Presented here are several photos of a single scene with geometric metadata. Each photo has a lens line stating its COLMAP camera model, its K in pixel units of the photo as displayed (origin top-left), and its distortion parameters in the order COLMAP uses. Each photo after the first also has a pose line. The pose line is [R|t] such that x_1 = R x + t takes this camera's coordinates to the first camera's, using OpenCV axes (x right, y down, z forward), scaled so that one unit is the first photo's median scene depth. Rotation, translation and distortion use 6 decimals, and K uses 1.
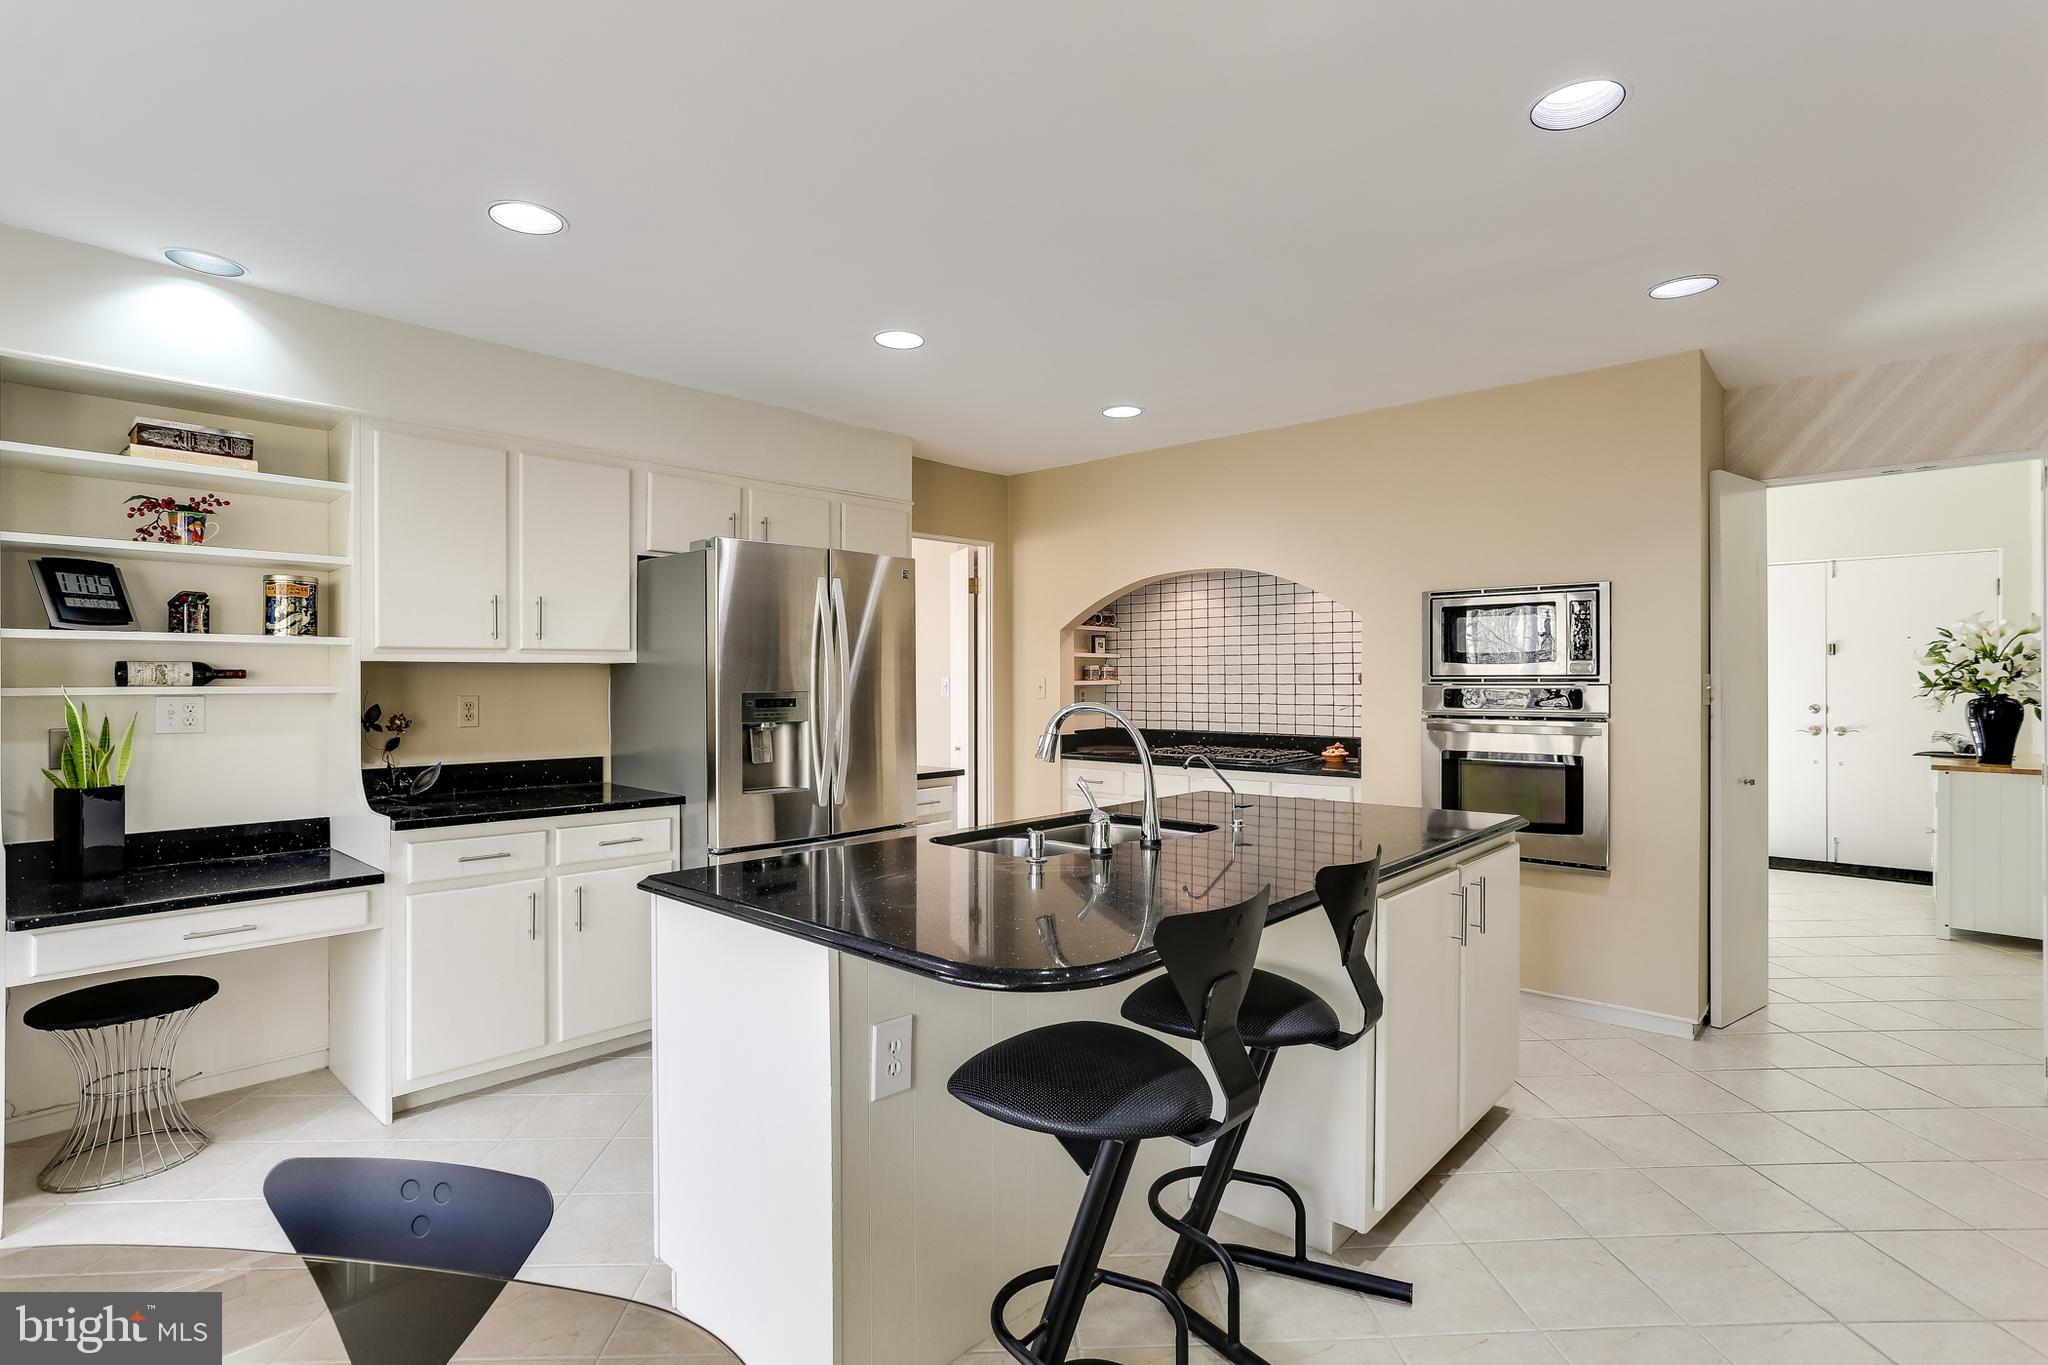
lens RADIAL K [[1006.3, 0, 1029.4], [0, 1006.3, 678.5], [0, 0, 1]] dist [-0.005590, 0.001675]
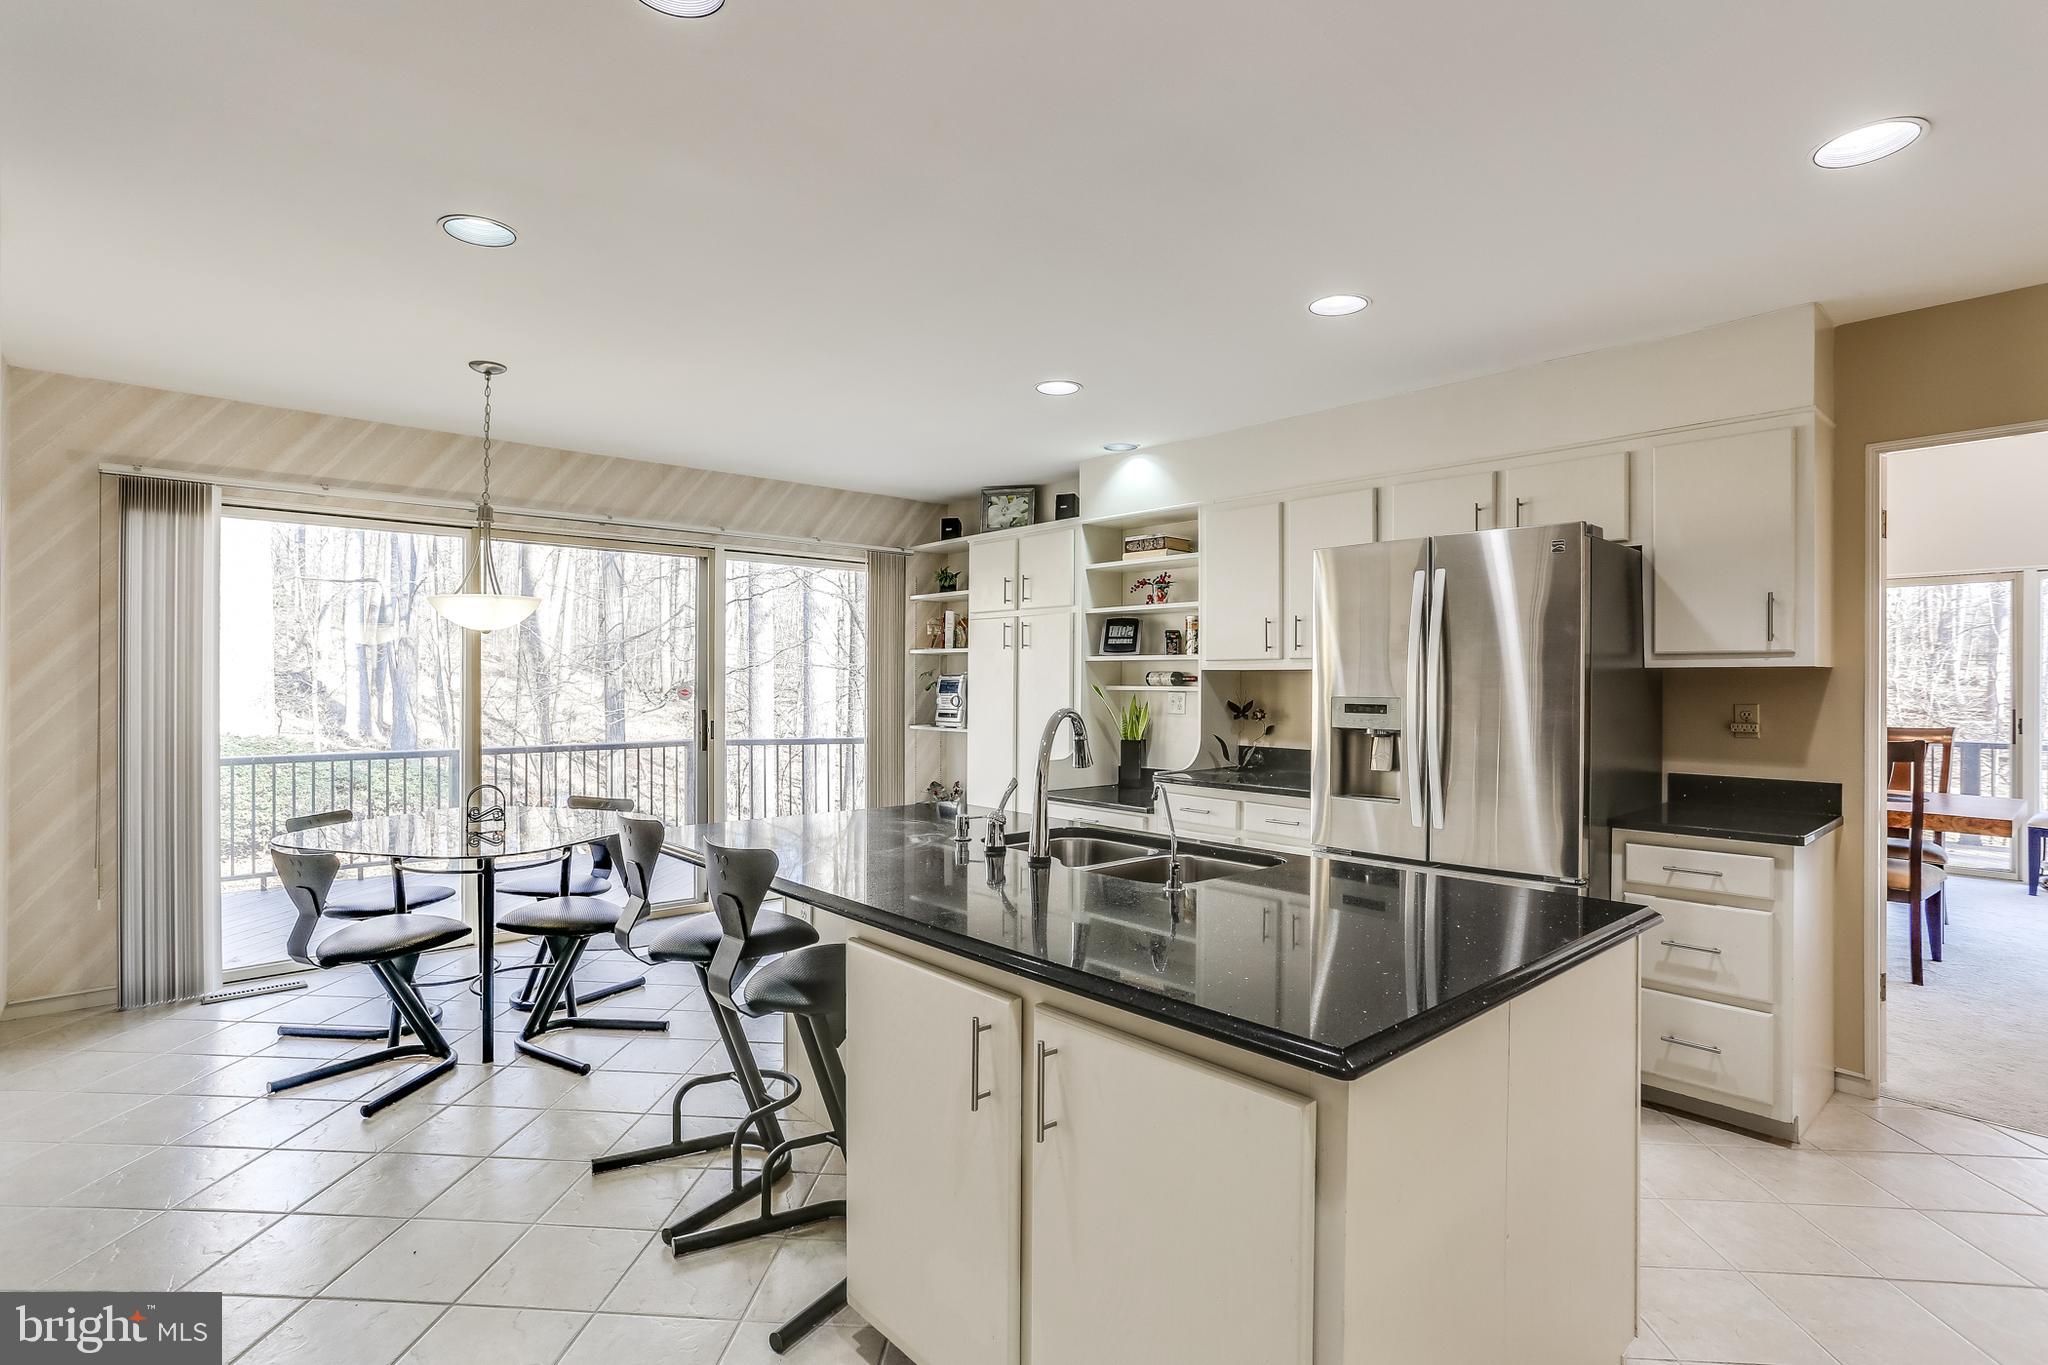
lens RADIAL K [[1006.3, 0, 1023.6], [0, 1006.3, 677.1], [0, 0, 1]] dist [-0.005590, 0.001675]
pose [[-0.106311, -0.006821, -0.994310, 0.610253], [-0.007936, 0.999950, -0.006012, 0.003502], [0.994301, 0.007252, -0.106360, 0.646369]]
